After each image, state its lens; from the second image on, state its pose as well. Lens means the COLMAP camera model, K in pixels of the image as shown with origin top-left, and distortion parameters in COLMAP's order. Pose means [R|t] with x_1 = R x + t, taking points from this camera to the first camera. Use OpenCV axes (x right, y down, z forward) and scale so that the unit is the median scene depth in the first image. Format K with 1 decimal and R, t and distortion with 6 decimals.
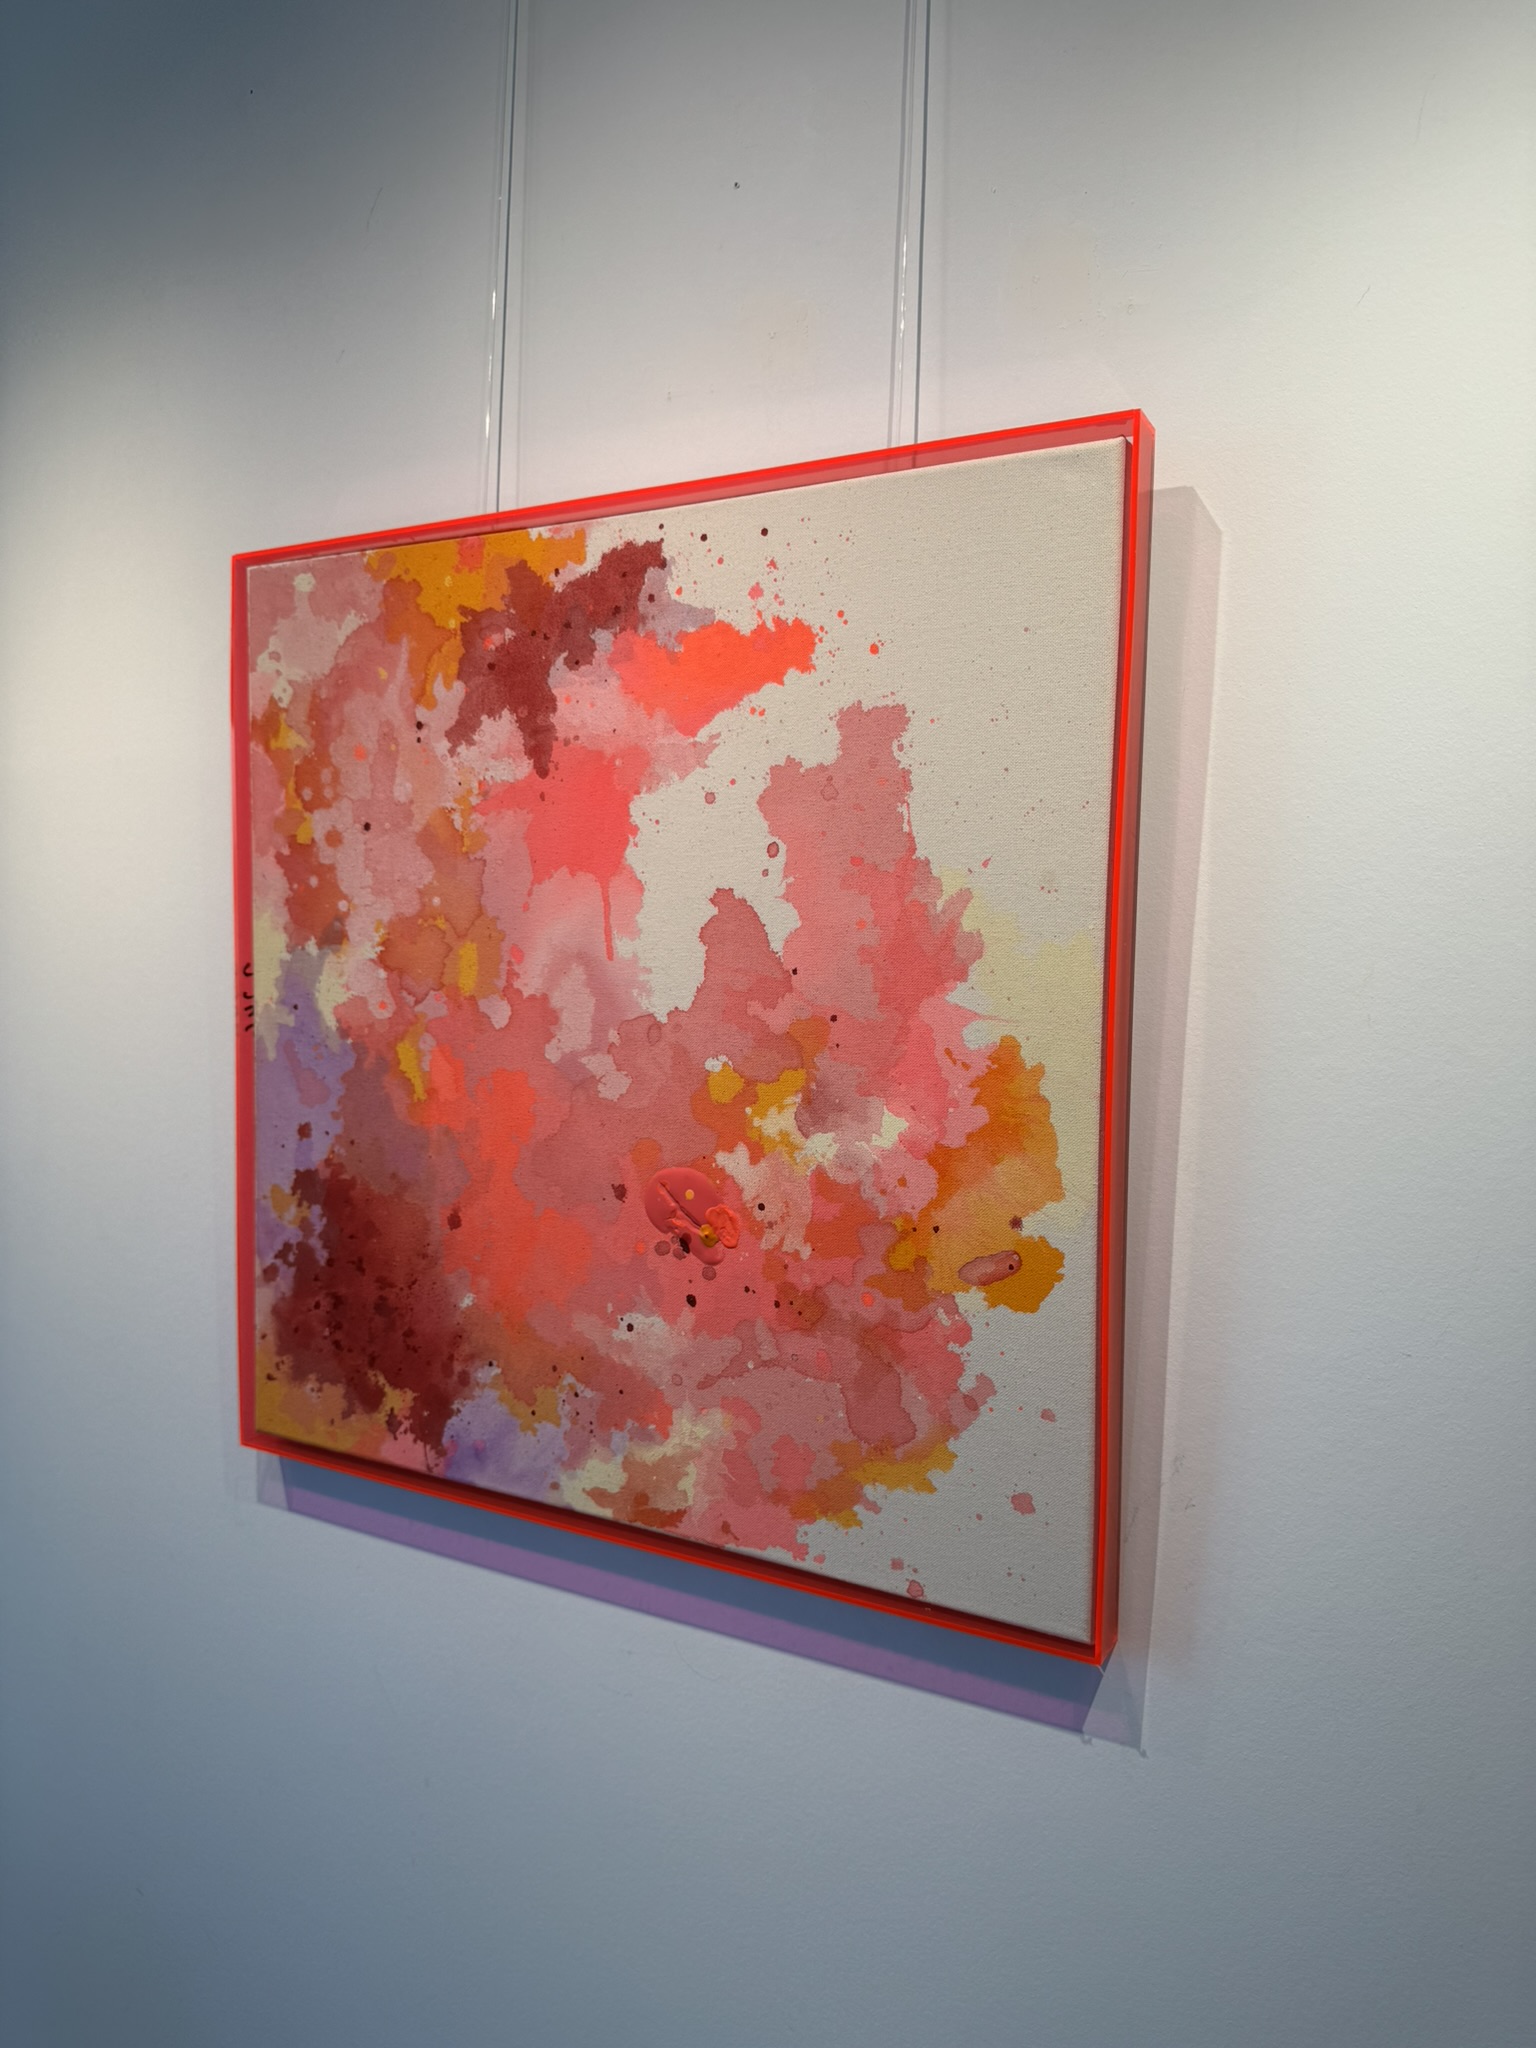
lens RADIAL K [[1457.2, 0, 775.3], [0, 1457.2, 1023.3], [0, 0, 1]] dist [0.118355, -0.270513]
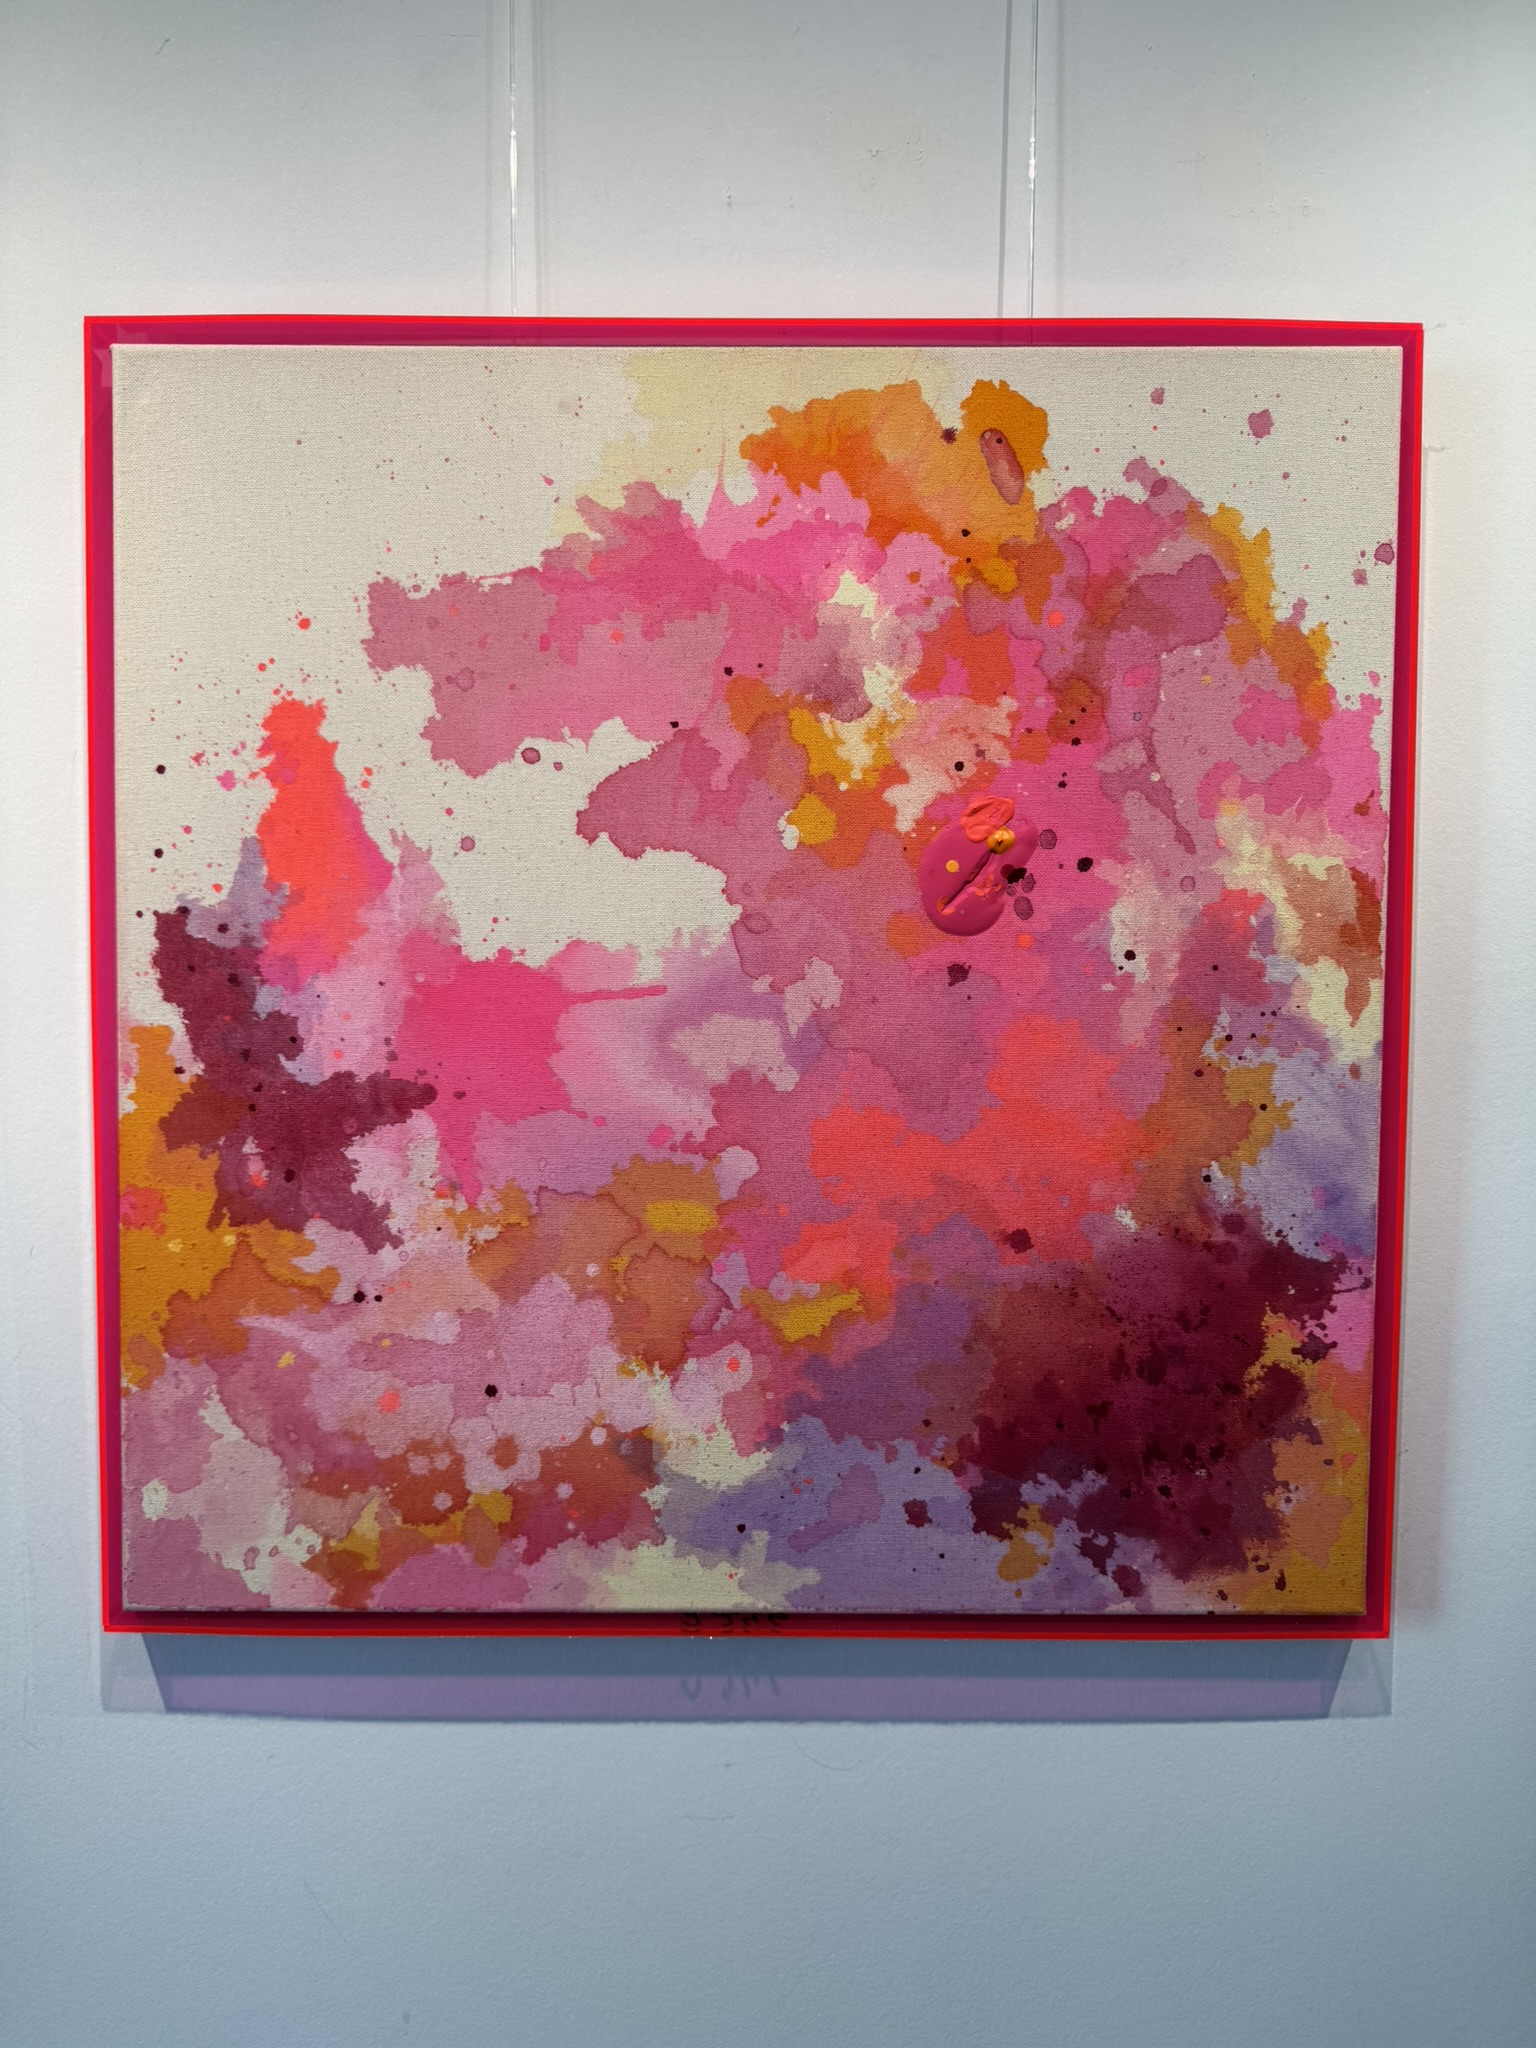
lens RADIAL K [[1457.2, 0, 768.8], [0, 1457.2, 1046.2], [0, 0, 1]] dist [0.118355, -0.270513]
pose [[-0.006999, -0.896894, 0.442189, -0.489281], [0.998169, -0.032834, -0.050799, 0.051681], [0.060080, 0.441024, 0.895482, 0.300687]]
